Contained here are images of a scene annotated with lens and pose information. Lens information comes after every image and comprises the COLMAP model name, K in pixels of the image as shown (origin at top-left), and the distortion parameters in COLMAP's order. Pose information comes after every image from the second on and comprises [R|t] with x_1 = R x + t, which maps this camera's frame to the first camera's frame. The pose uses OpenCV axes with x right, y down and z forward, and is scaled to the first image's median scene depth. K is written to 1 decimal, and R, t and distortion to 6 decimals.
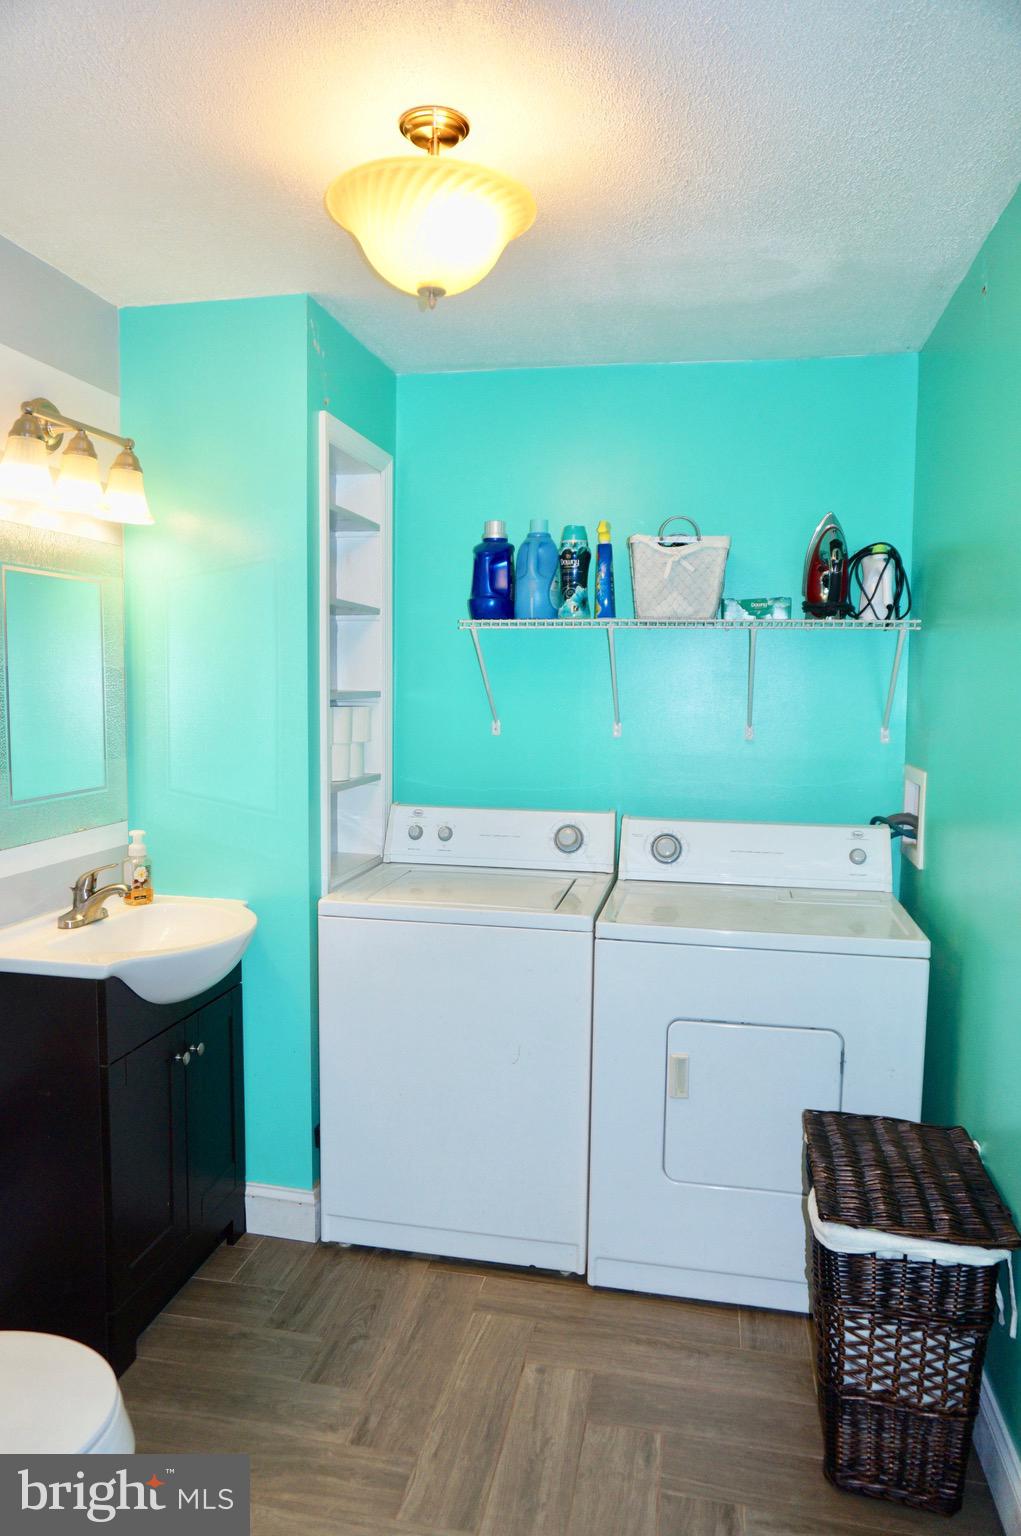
lens RADIAL K [[1029.5, 0, 510.5], [0, 1029.5, 768.0], [0, 0, 1]] dist [-0.032275, 0.027257]
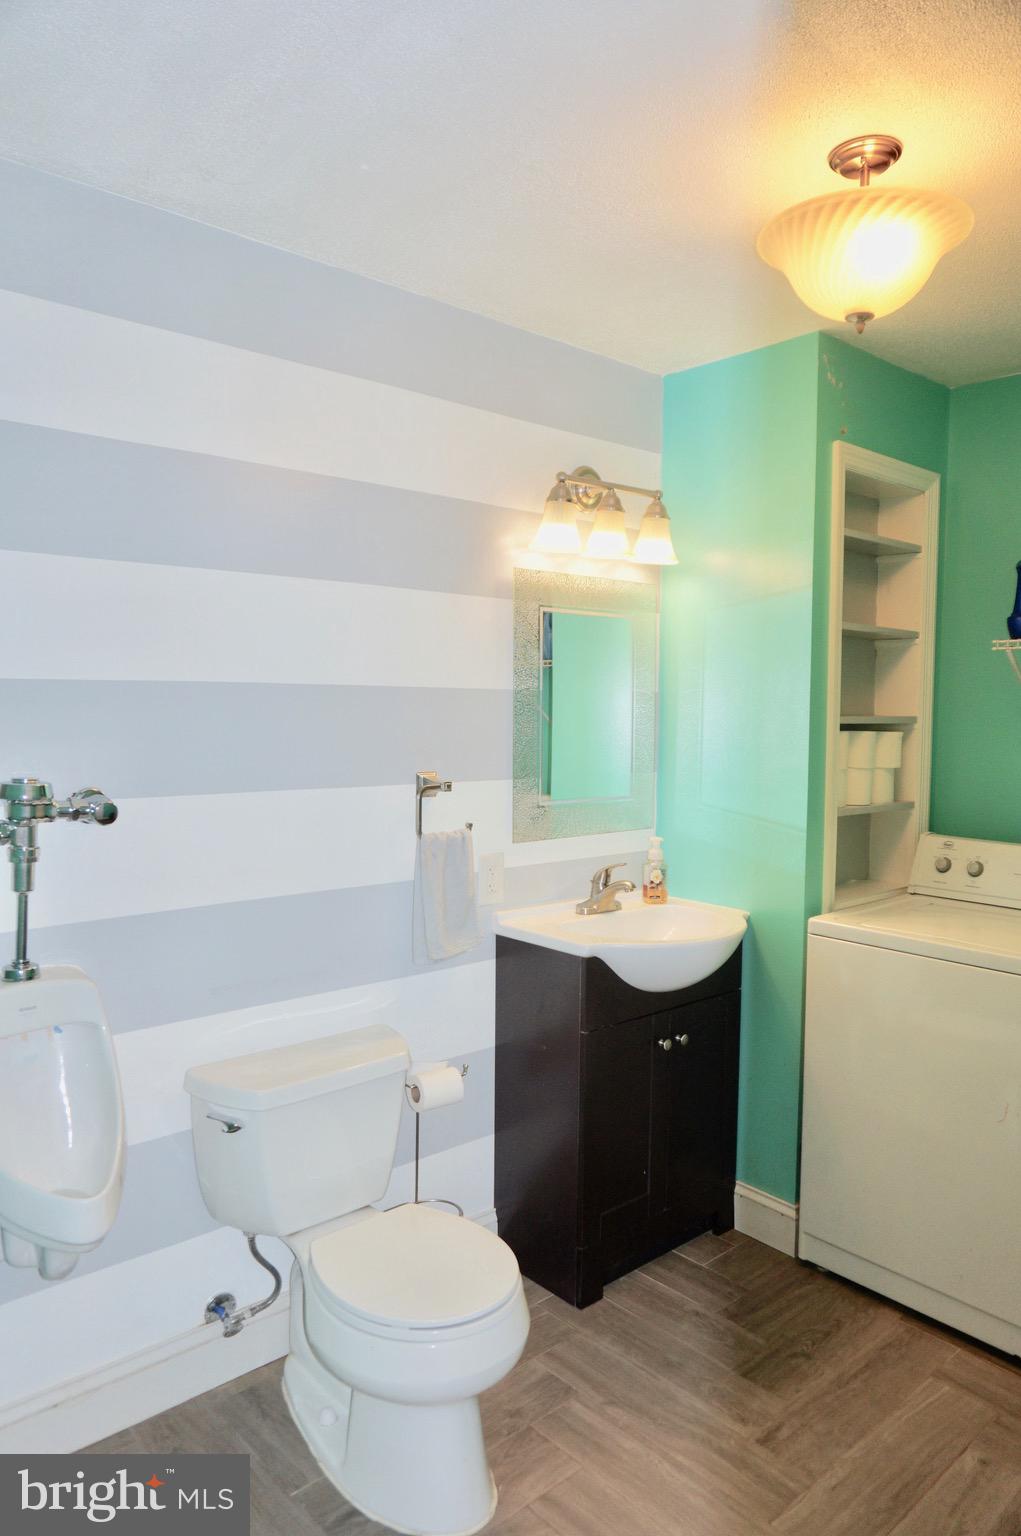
lens RADIAL K [[1029.5, 0, 510.5], [0, 1029.5, 768.0], [0, 0, 1]] dist [-0.032275, 0.027257]
pose [[0.804200, 0.036682, -0.593226, 0.185561], [-0.054696, 0.998426, -0.012411, 0.008921], [0.591837, 0.042428, 0.804940, -0.001202]]
